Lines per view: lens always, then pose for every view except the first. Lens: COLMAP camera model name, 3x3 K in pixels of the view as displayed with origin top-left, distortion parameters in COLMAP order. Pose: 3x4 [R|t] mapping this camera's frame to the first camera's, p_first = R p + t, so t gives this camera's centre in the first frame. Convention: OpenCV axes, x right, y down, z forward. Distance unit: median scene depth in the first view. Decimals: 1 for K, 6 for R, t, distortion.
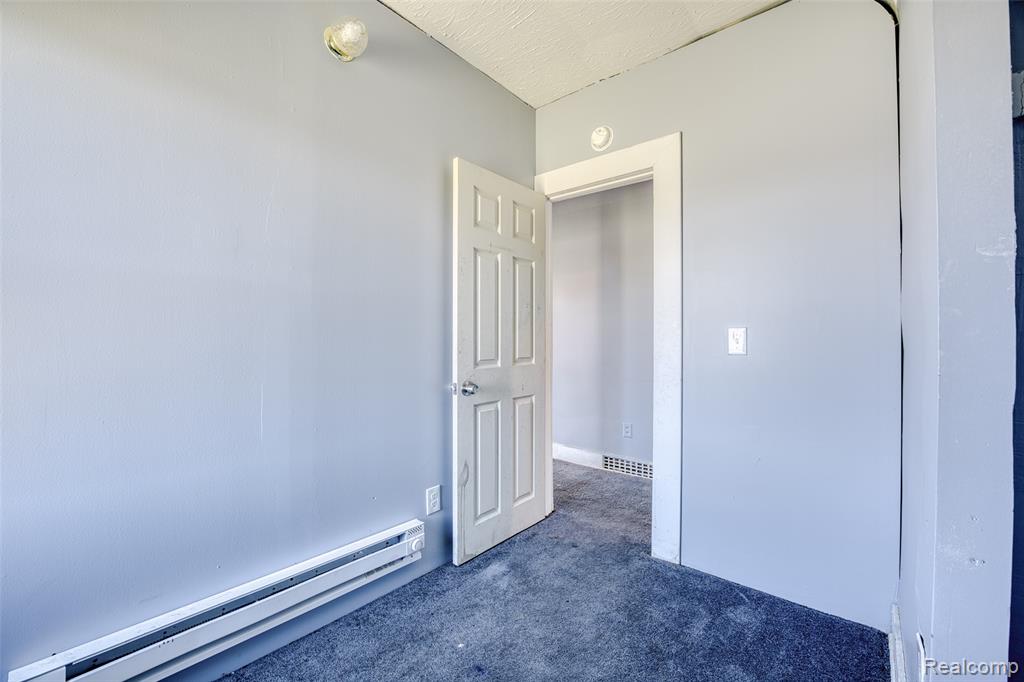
lens RADIAL K [[422.6, 0, 512.0], [0, 422.6, 341.0], [0, 0, 1]] dist [-0.000905, -0.000010]
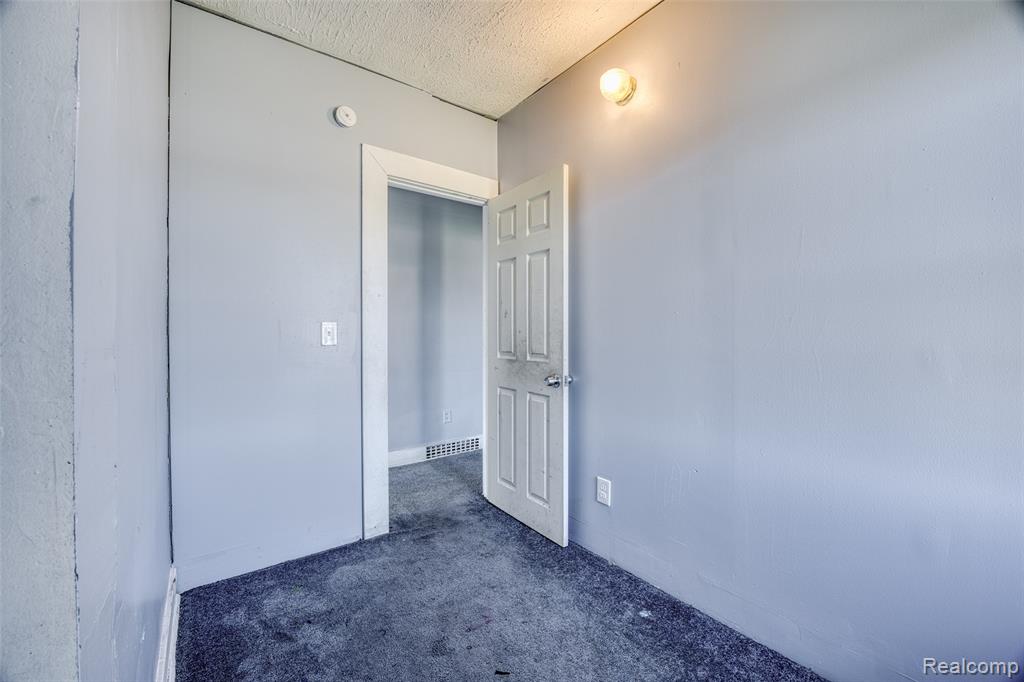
lens RADIAL K [[422.6, 0, 512.0], [0, 422.6, 341.0], [0, 0, 1]] dist [-0.000905, -0.000010]
pose [[0.221640, -0.018056, 0.974961, -0.758963], [0.001513, 0.999834, 0.018173, -0.010520], [-0.975127, -0.002553, 0.221630, 0.565511]]
